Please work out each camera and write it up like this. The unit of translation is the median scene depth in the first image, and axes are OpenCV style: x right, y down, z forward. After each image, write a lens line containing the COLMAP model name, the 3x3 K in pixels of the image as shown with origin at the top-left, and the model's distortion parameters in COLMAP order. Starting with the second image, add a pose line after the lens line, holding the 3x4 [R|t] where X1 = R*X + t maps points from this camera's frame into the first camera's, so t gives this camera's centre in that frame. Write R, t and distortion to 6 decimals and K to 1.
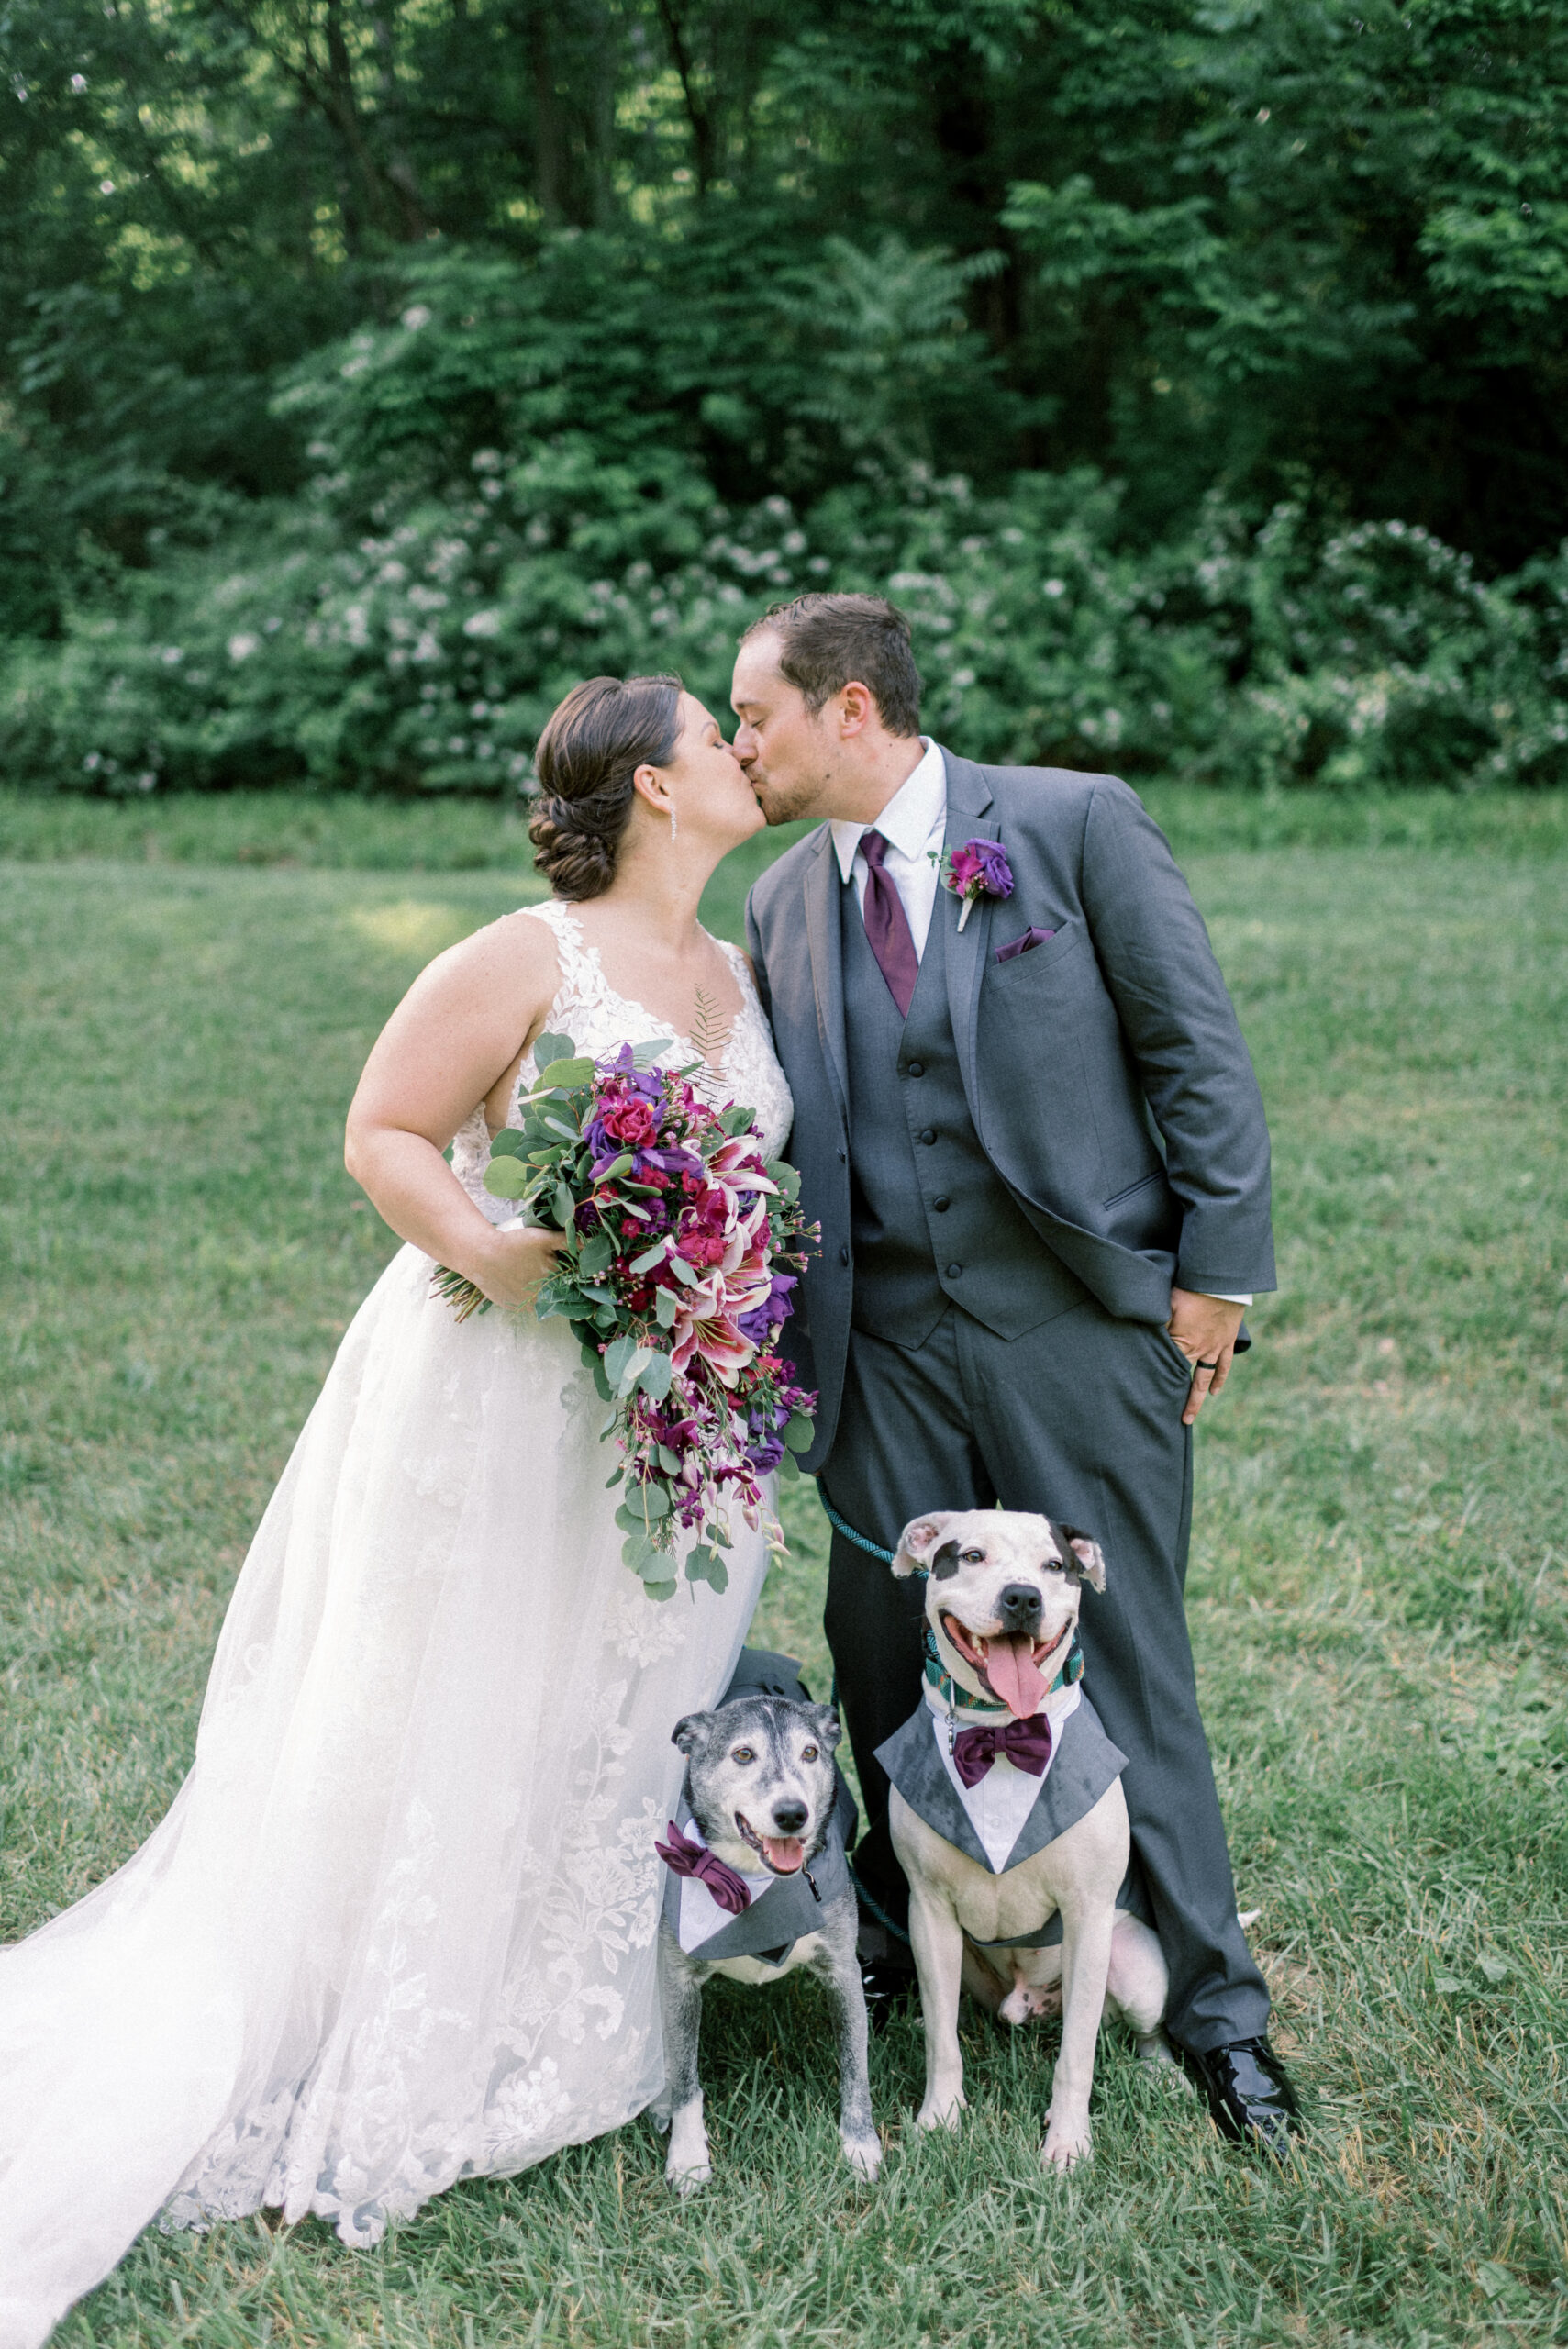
lens RADIAL K [[3409.2, 0, 784.0], [0, 3409.2, 1174.5], [0, 0, 1]] dist [0.009241, 0.034001]
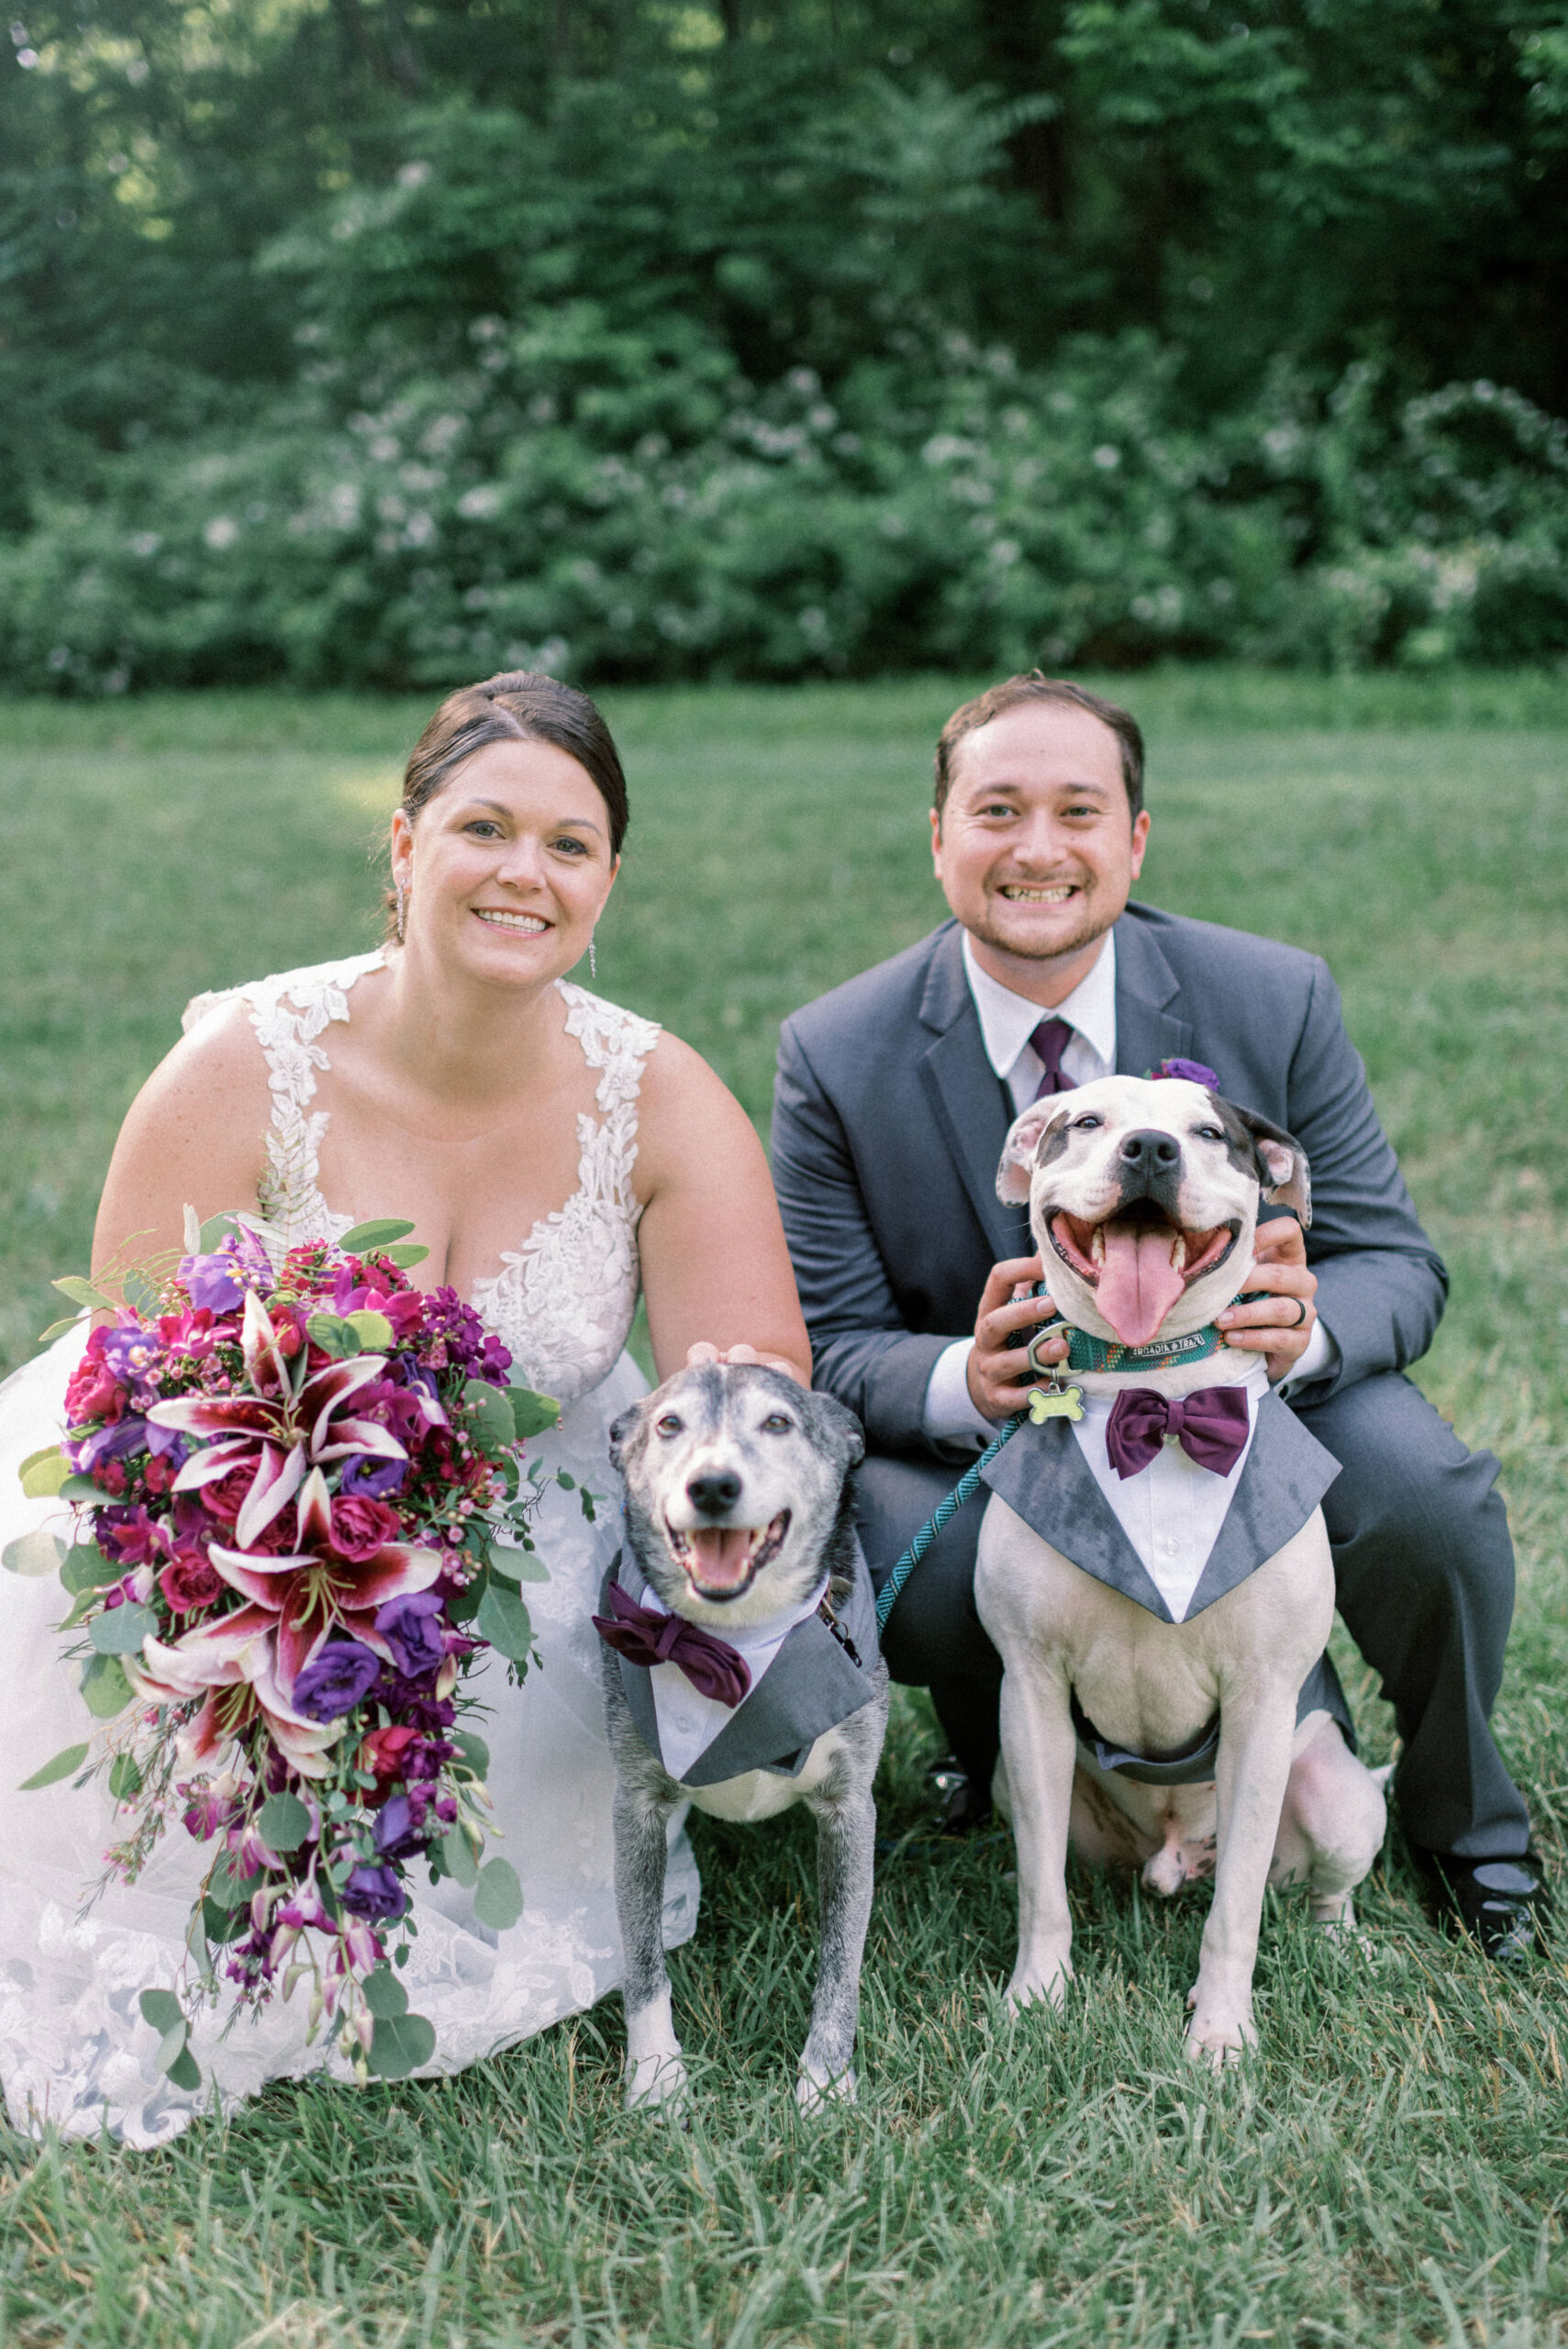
lens RADIAL K [[3409.2, 0, 784.0], [0, 3409.2, 1174.5], [0, 0, 1]] dist [0.009241, 0.034001]
pose [[0.999875, 0.015652, -0.002228, -0.002153], [-0.015687, 0.999737, -0.016746, 0.039663], [0.001965, 0.016779, 0.999857, 0.098454]]
